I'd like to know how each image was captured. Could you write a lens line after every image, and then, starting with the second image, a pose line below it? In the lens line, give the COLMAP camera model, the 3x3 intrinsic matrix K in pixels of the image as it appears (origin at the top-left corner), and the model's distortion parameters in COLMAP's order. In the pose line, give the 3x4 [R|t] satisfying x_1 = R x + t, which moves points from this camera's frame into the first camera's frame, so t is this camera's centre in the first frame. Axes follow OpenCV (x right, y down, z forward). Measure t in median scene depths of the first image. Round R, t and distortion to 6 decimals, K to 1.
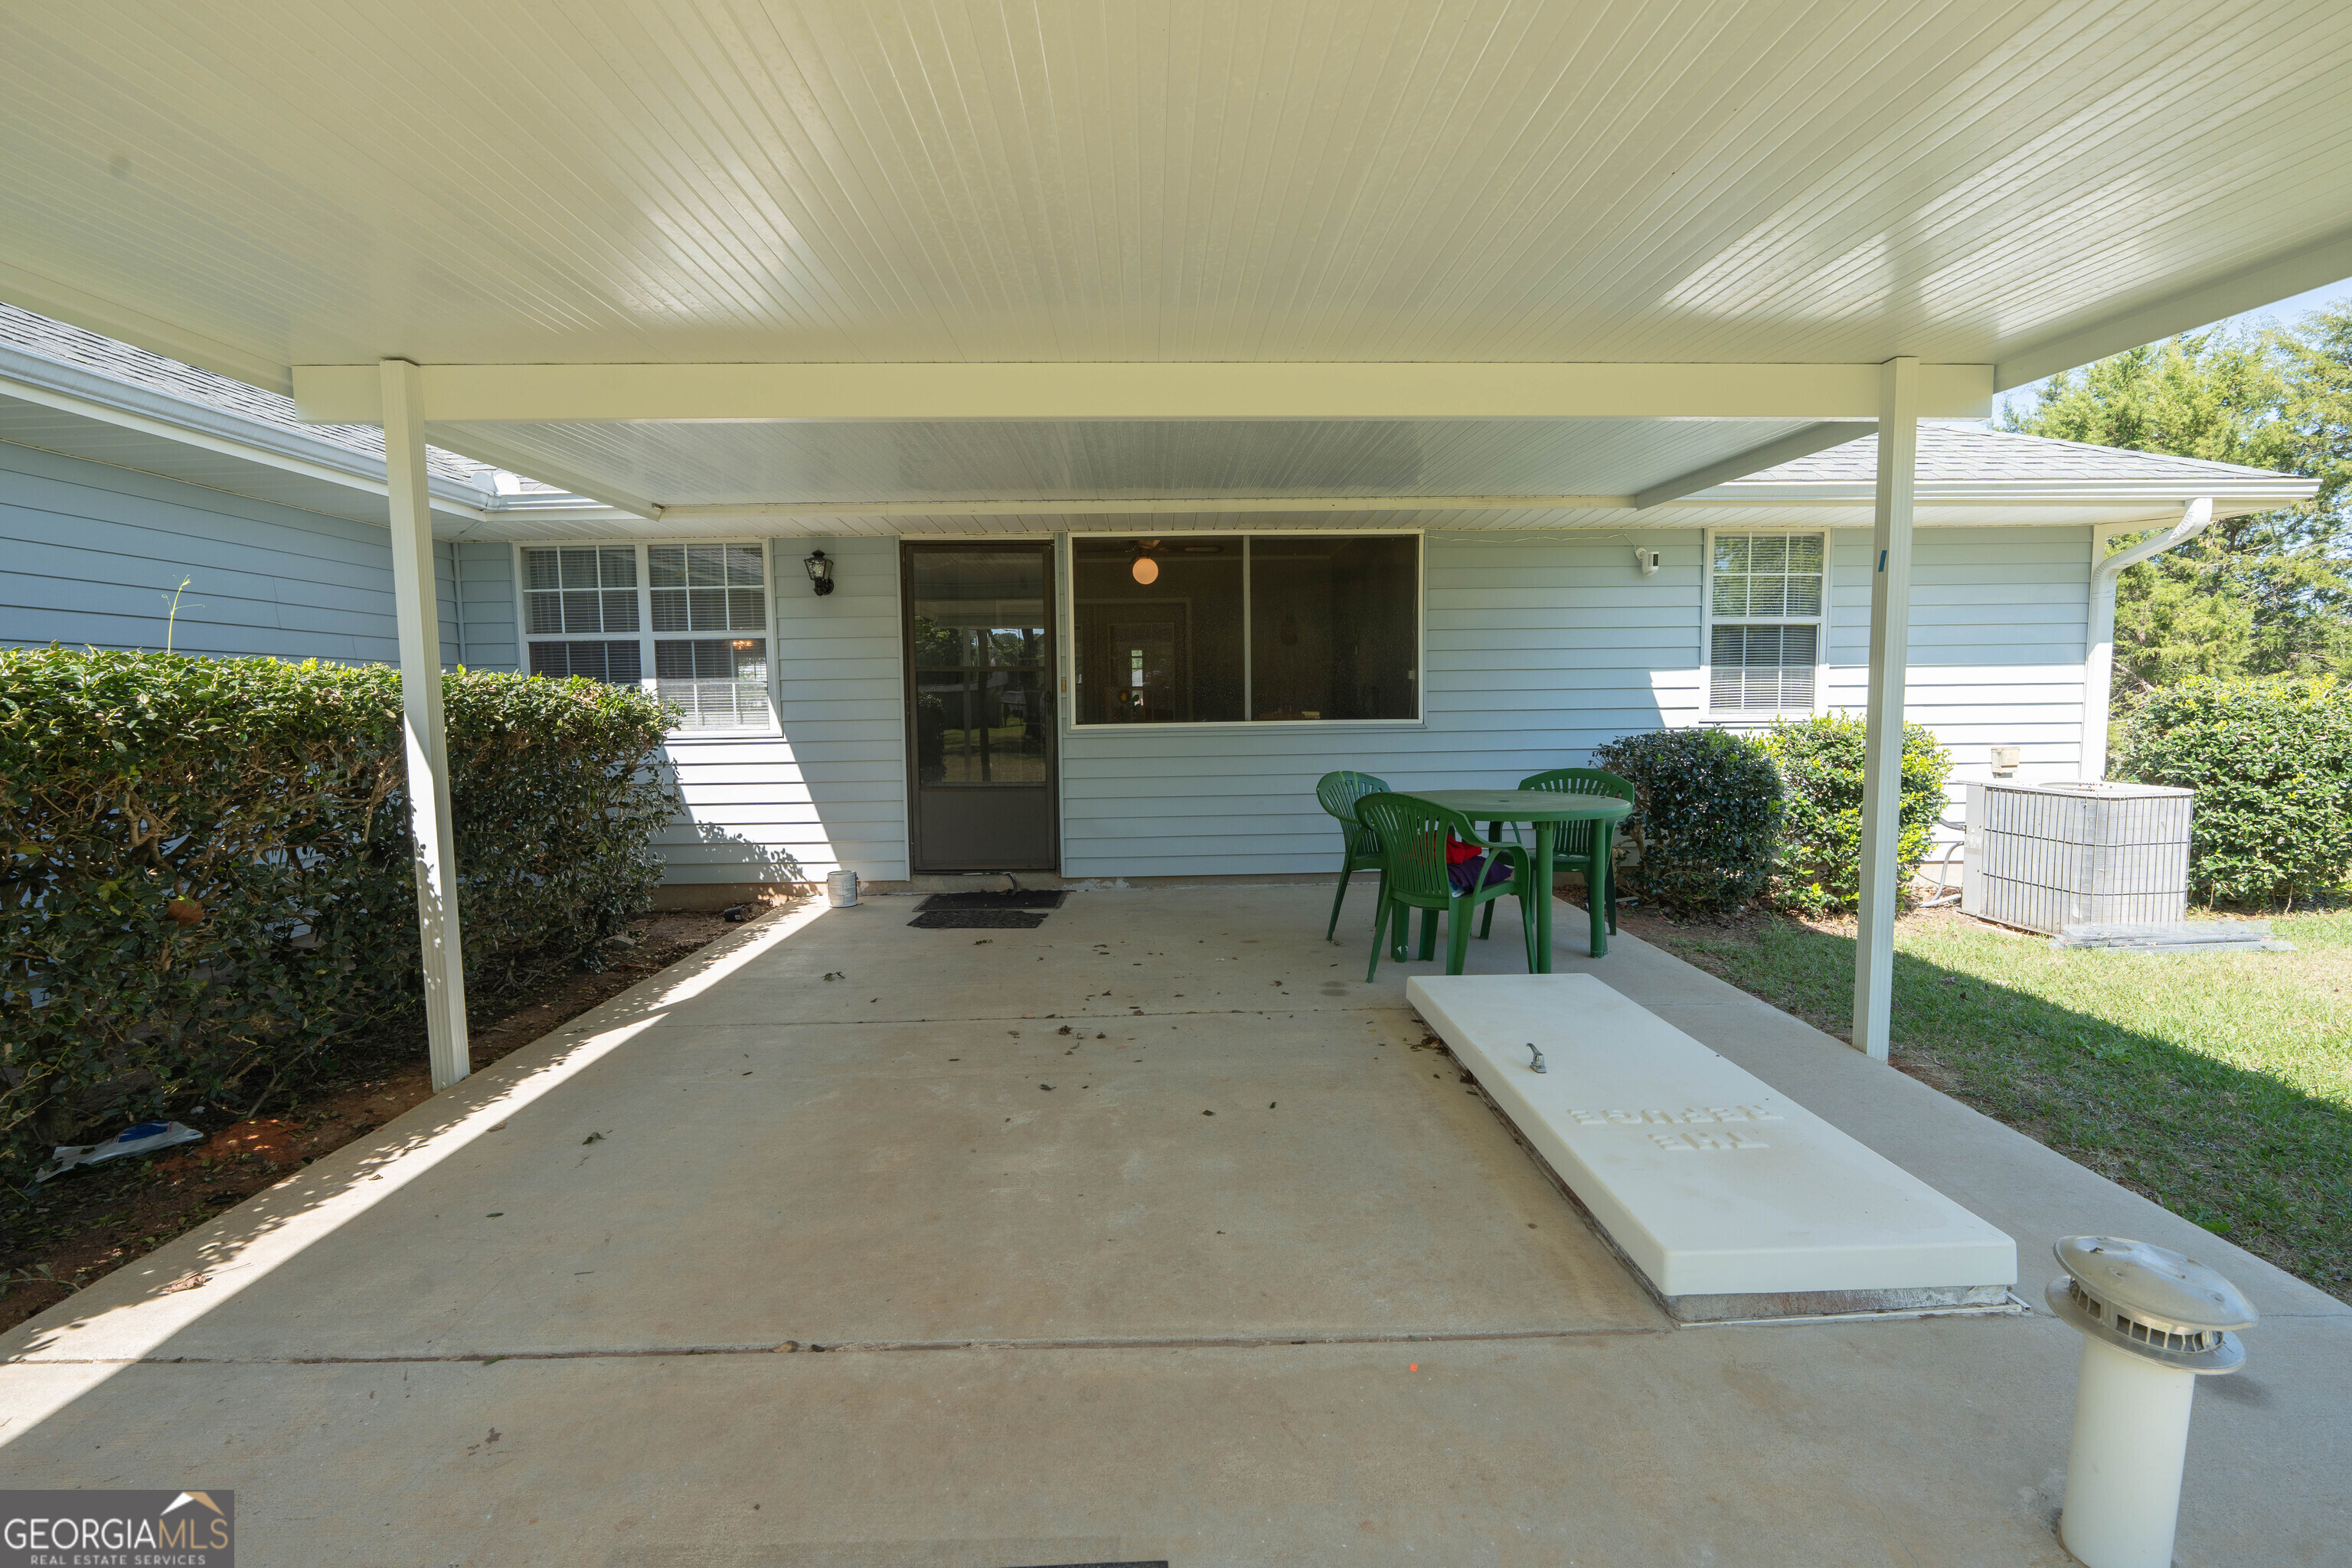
lens RADIAL K [[1024.8, 0, 1173.0], [0, 1024.8, 778.8], [0, 0, 1]] dist [-0.014065, 0.000114]
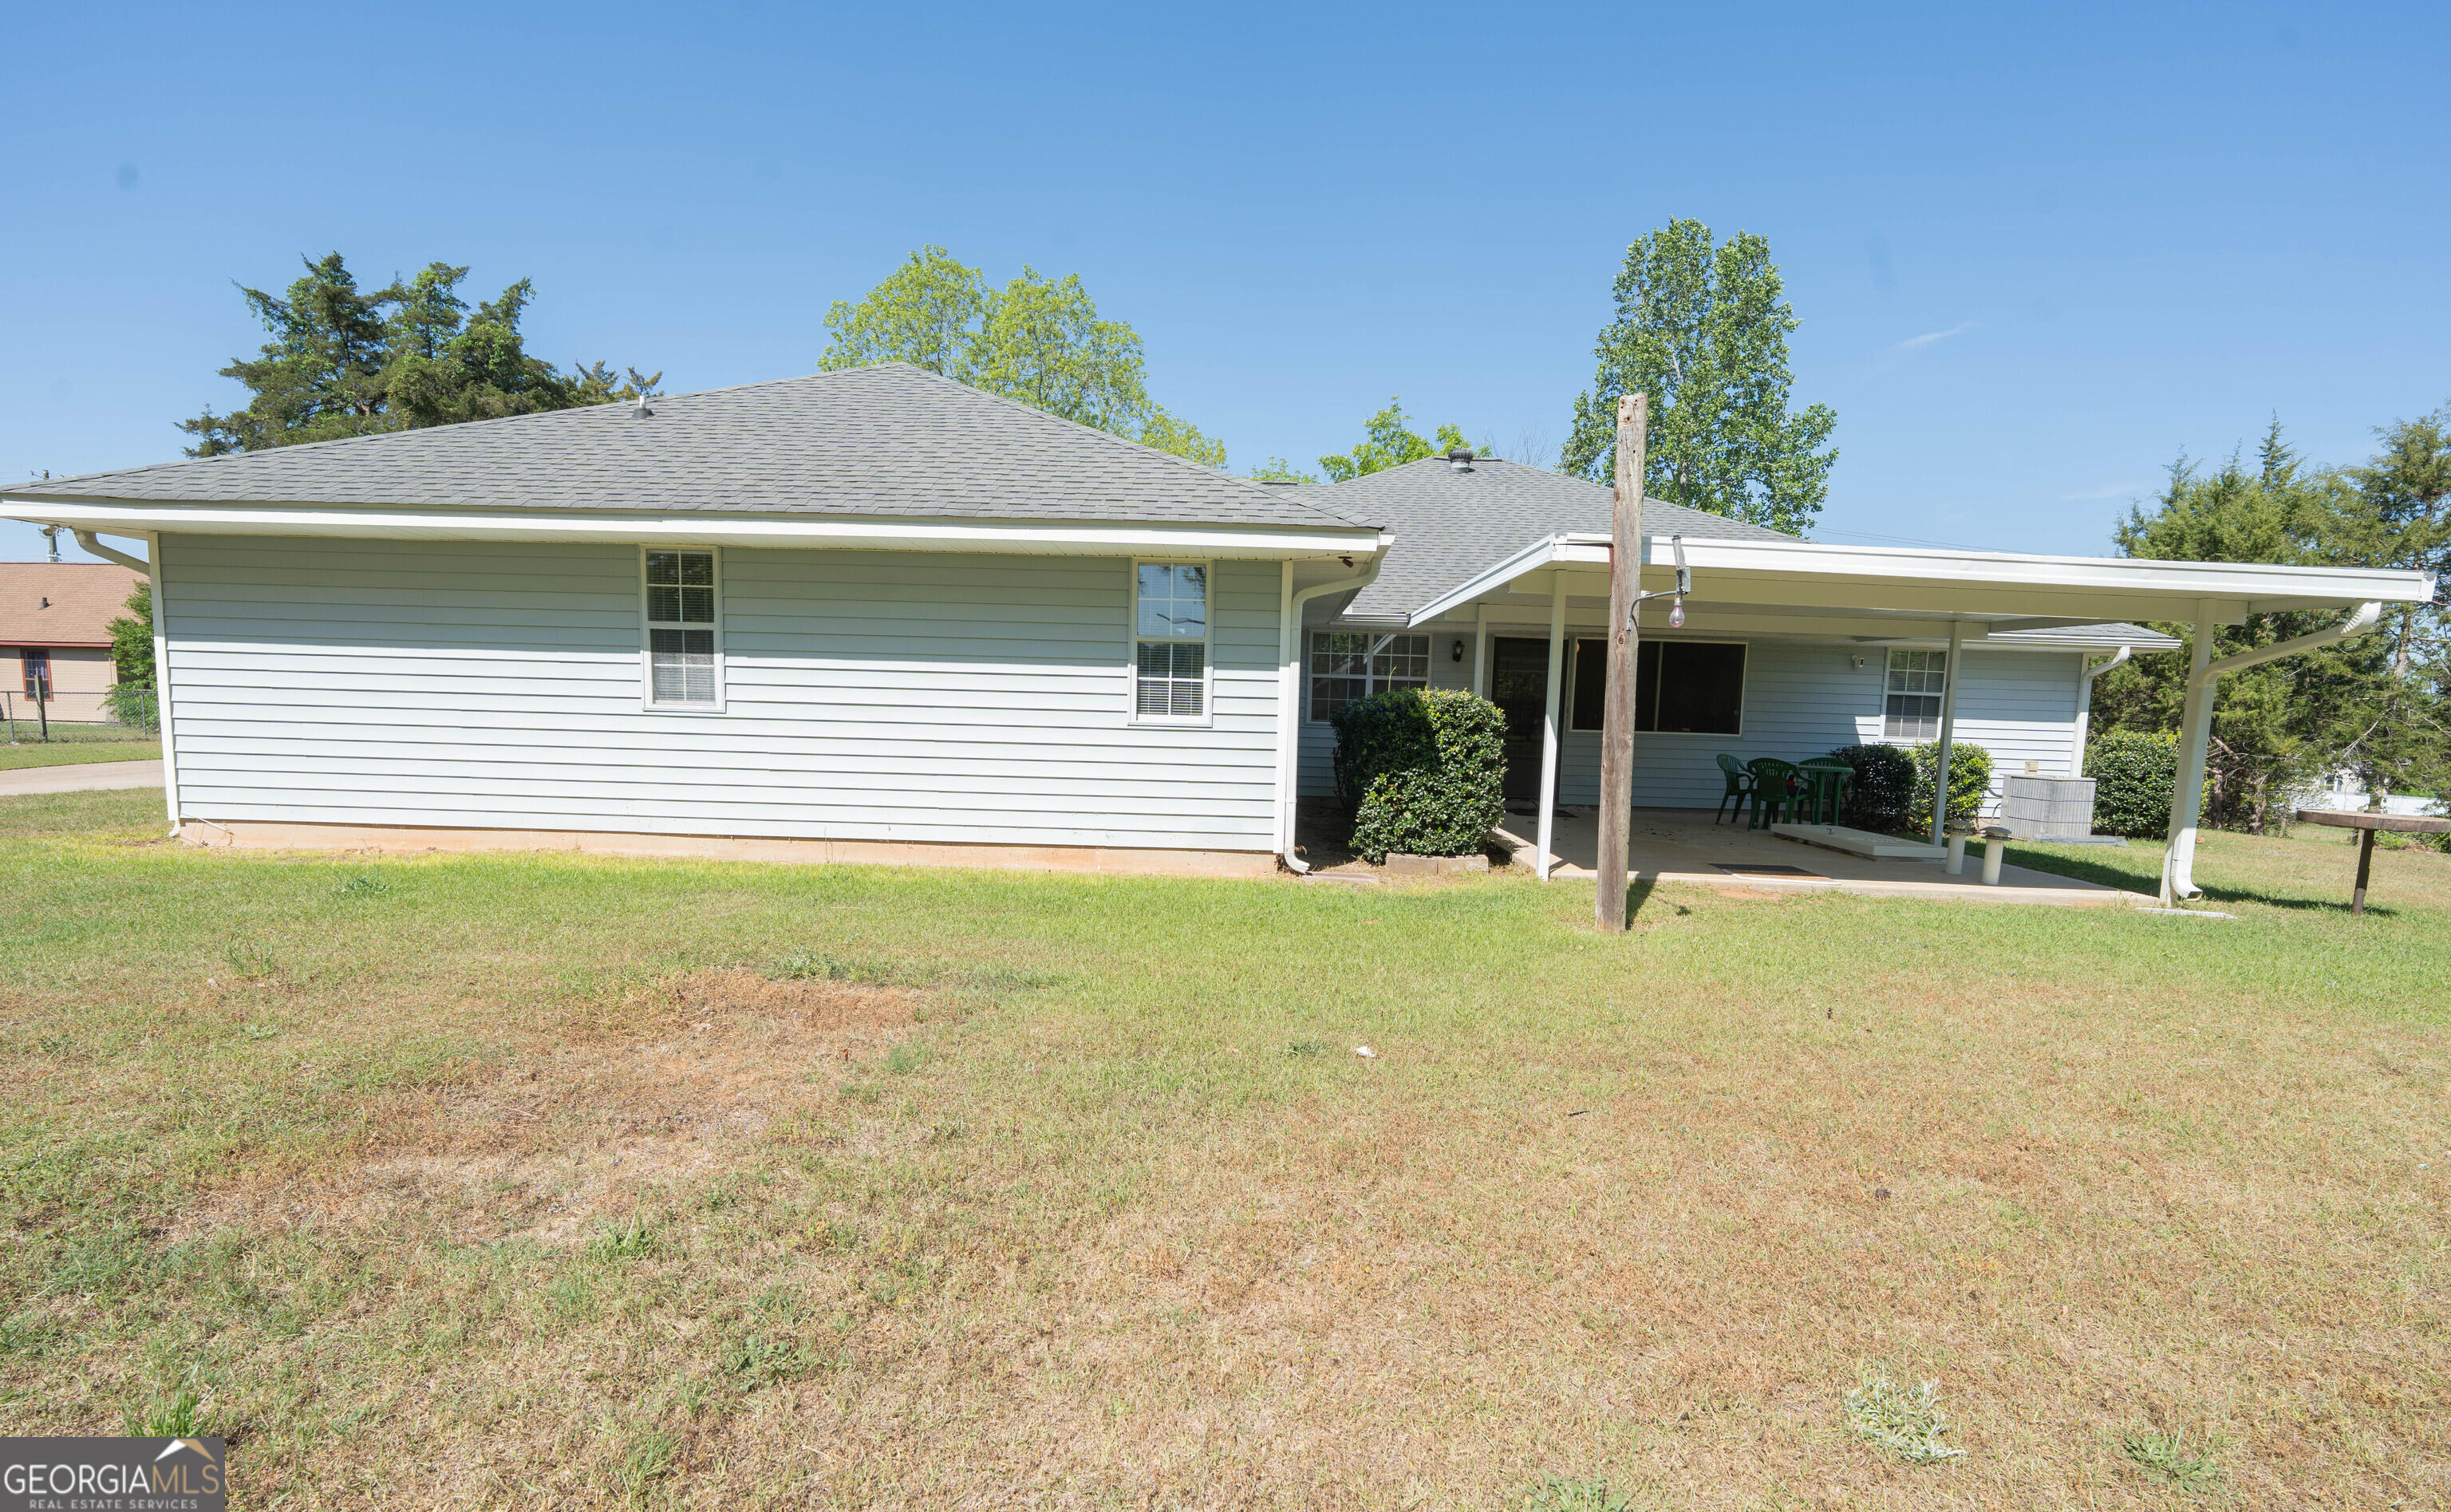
lens RADIAL K [[1123.4, 0, 1252.5], [0, 1123.4, 824.1], [0, 0, 1]] dist [-0.005331, -0.000254]
pose [[0.998879, 0.045302, -0.013697, -0.699330], [-0.045050, 0.998820, 0.018132, 0.123762], [0.014502, -0.017495, 0.999742, -1.267324]]
